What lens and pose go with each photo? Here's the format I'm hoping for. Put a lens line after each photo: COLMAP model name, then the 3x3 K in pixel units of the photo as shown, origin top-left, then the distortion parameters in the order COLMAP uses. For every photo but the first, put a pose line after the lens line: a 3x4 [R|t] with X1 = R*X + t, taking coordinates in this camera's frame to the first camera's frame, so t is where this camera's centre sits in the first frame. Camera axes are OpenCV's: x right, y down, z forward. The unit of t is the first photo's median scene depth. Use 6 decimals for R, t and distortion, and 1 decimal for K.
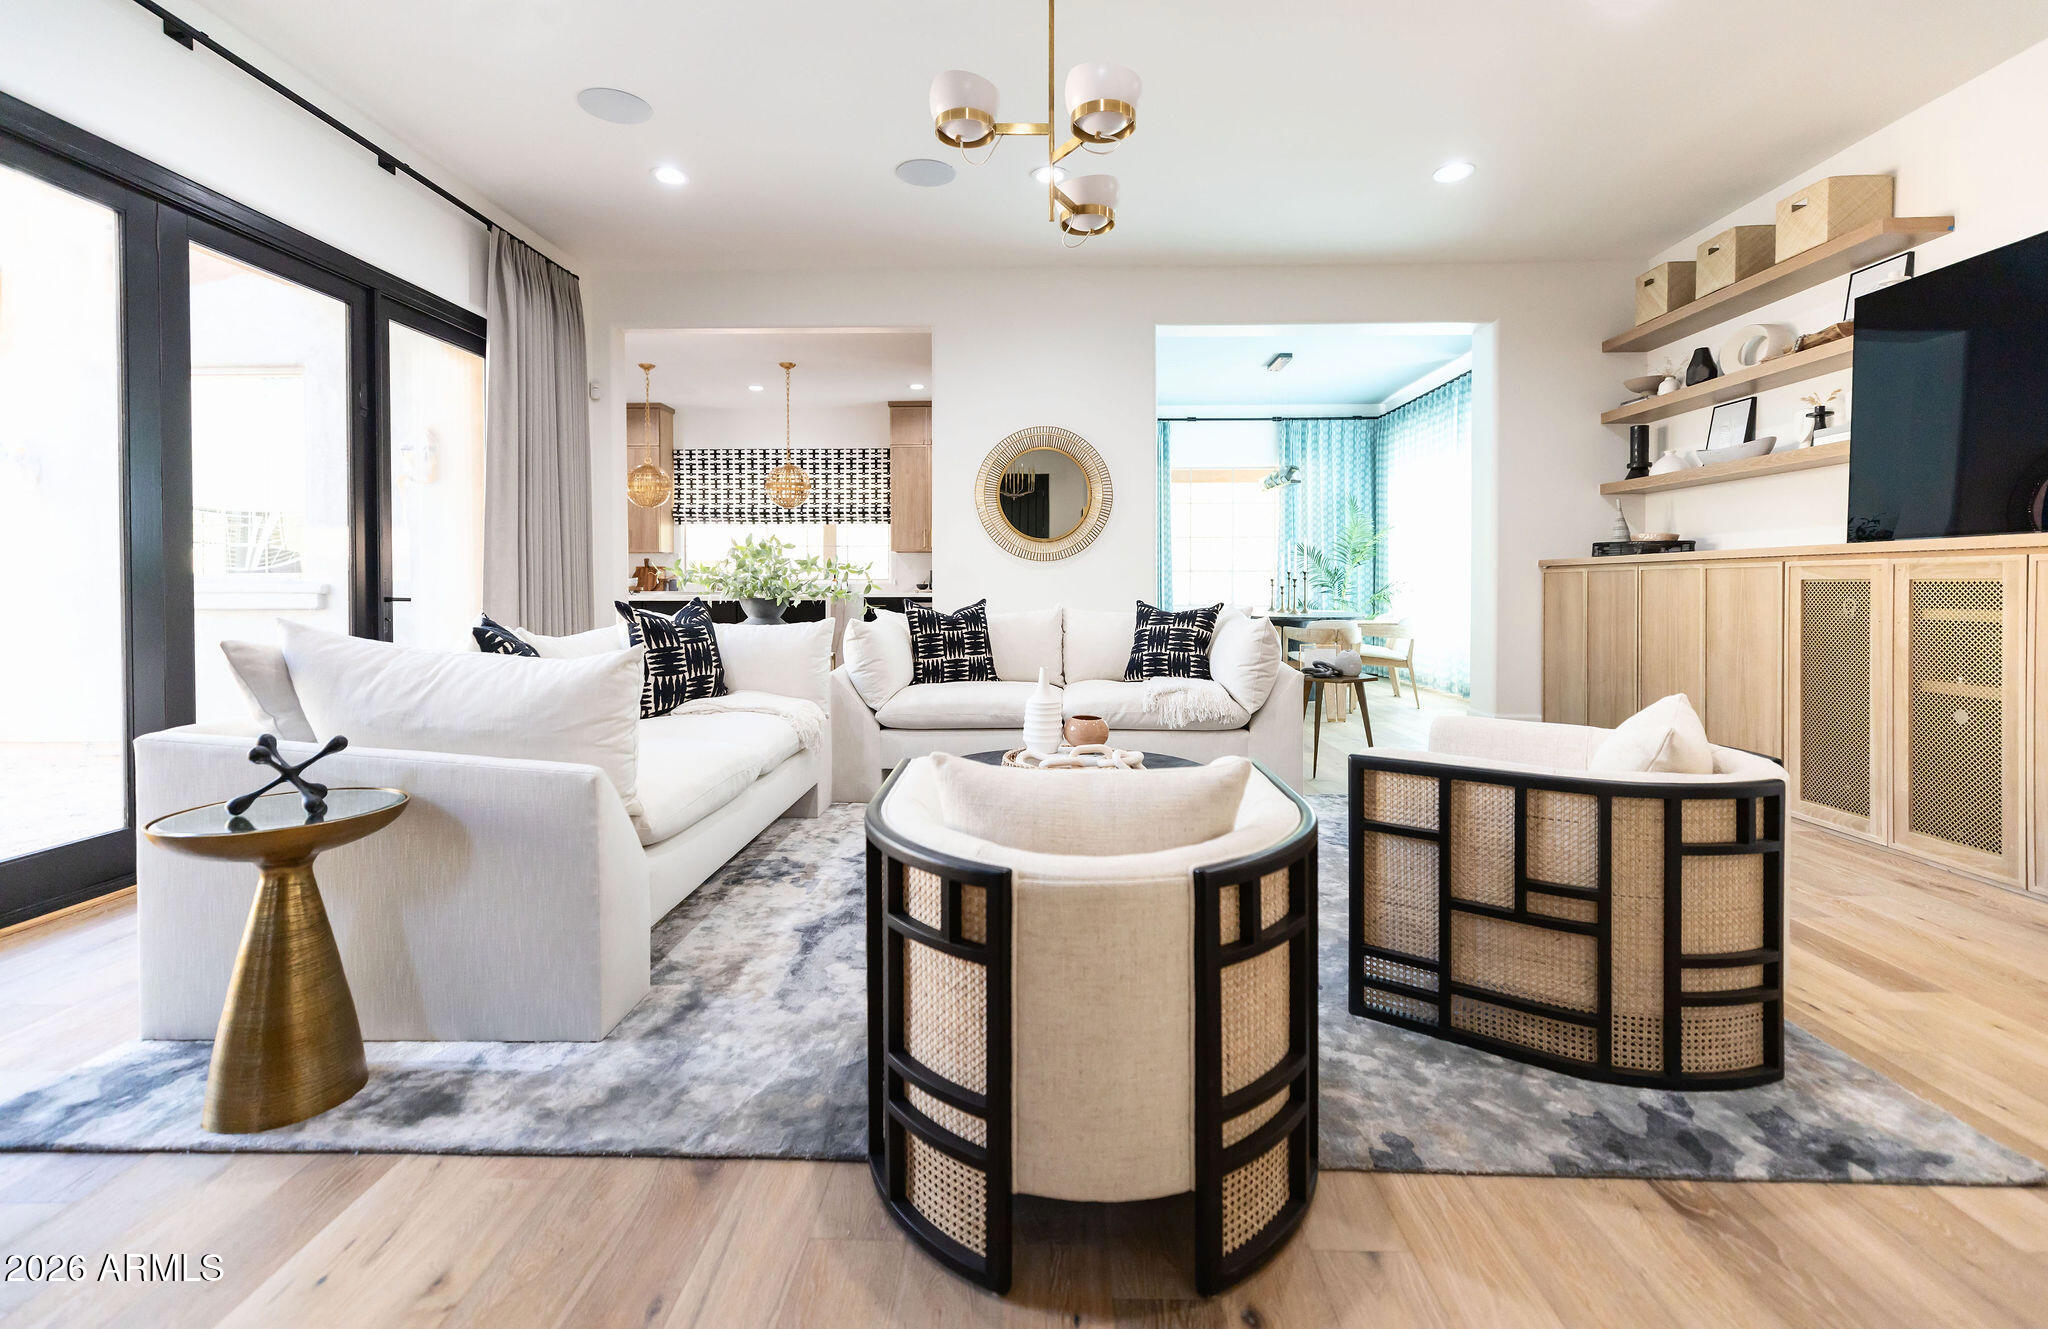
lens RADIAL K [[898.4, 0, 1042.8], [0, 898.4, 598.4], [0, 0, 1]] dist [0.007585, 0.000014]
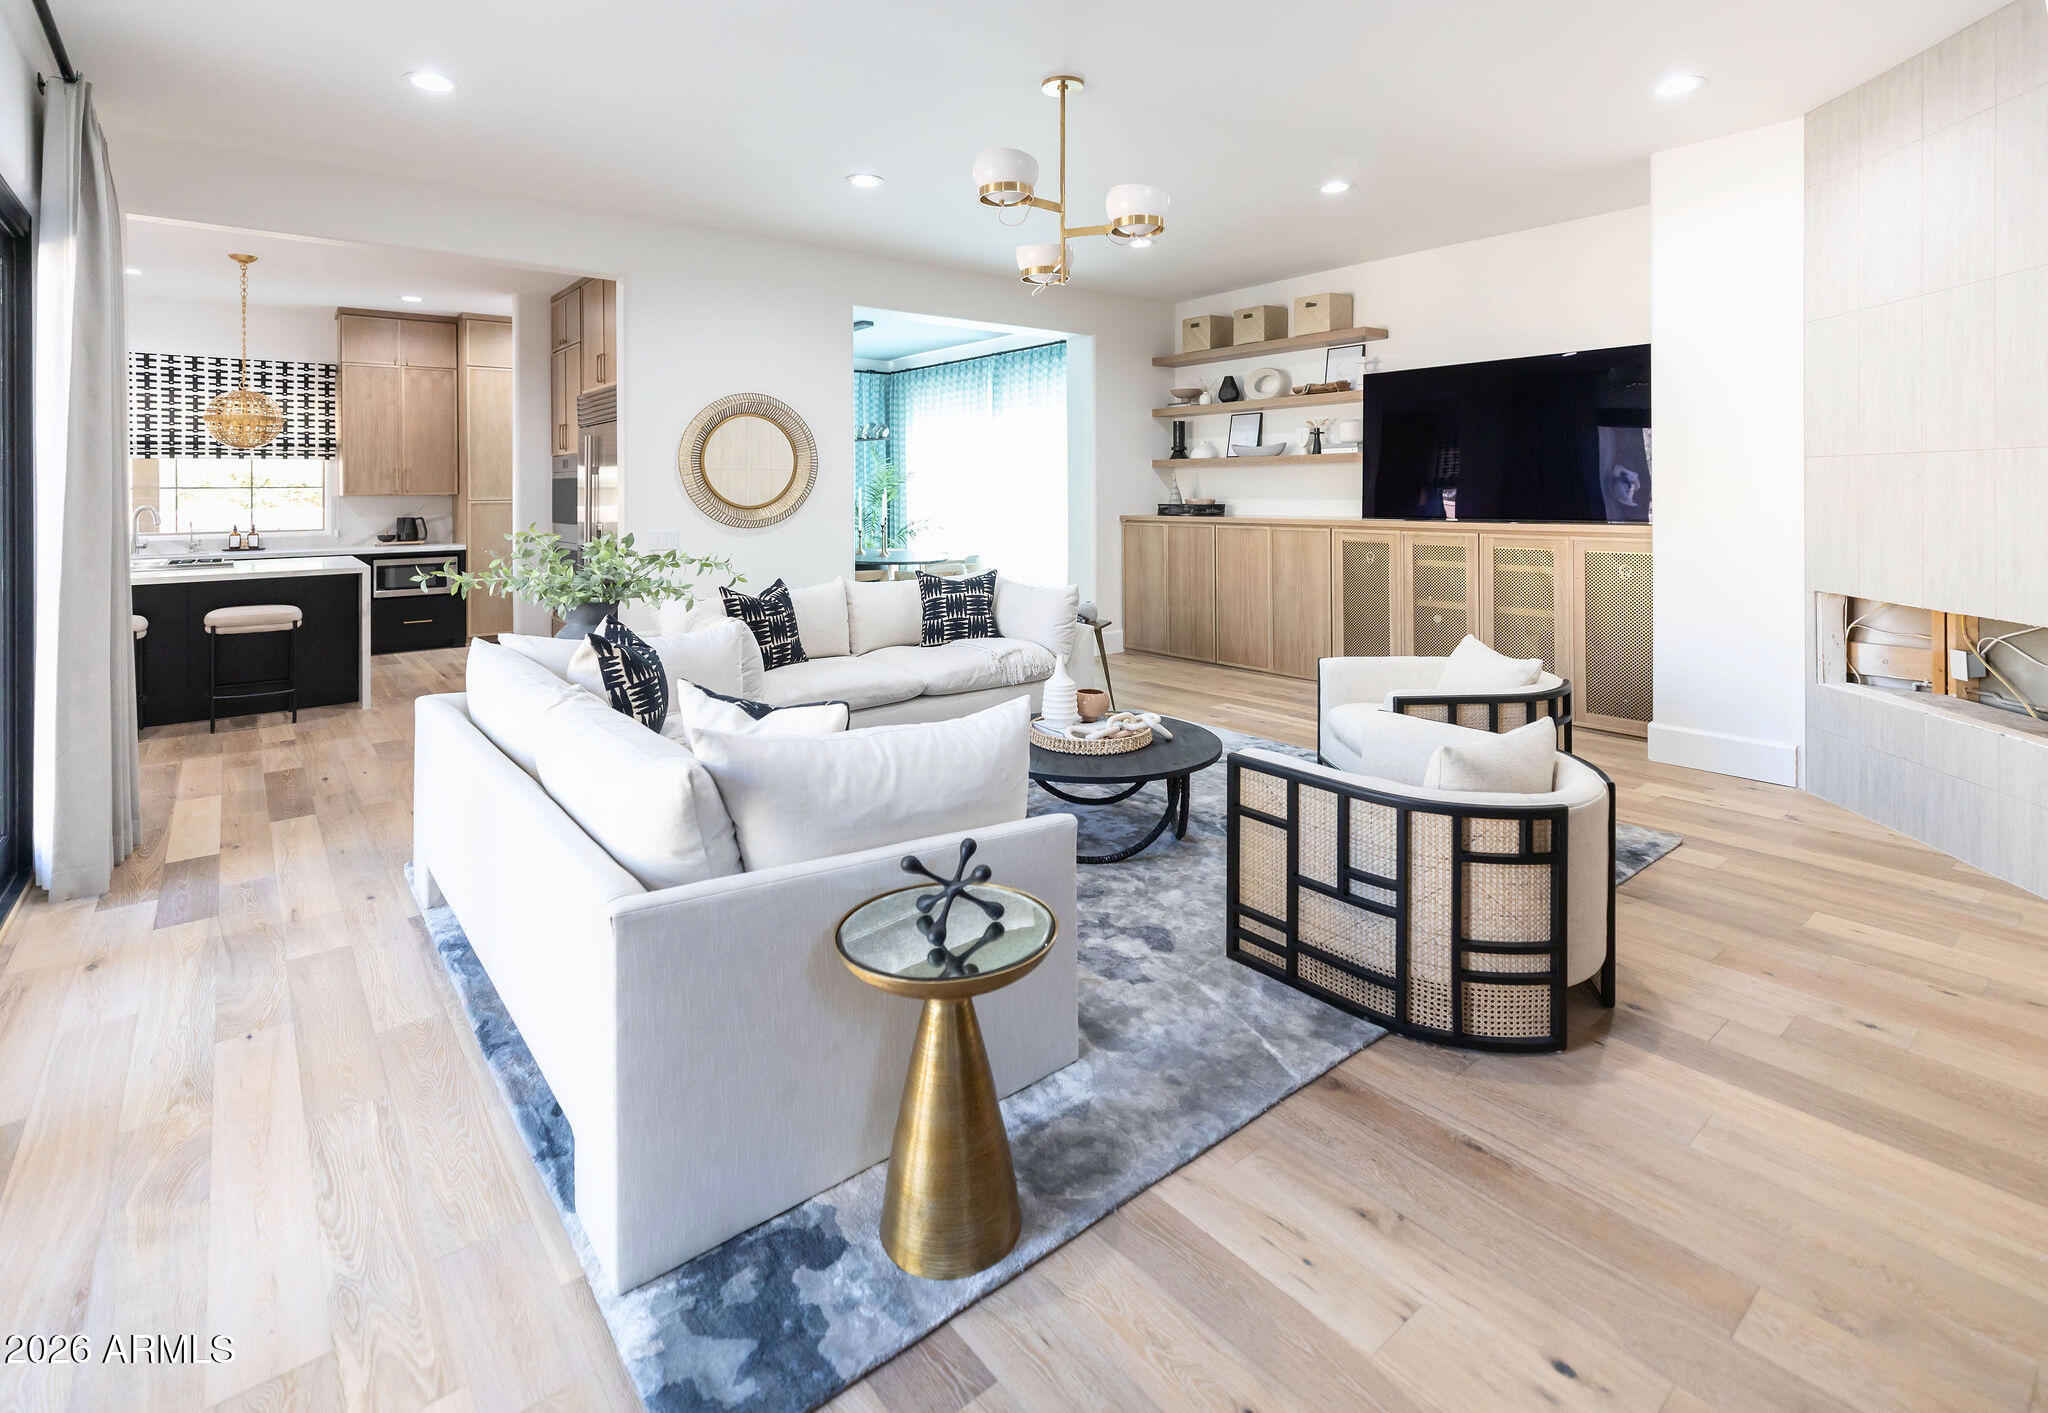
lens RADIAL K [[902.6, 0, 979.5], [0, 902.6, 498.6], [0, 0, 1]] dist [0.004399, 0.000036]
pose [[0.791148, -0.019400, 0.611317, -0.540727], [0.026006, 0.999660, -0.001933, -0.086976], [-0.611072, 0.017427, 0.791383, 0.077870]]
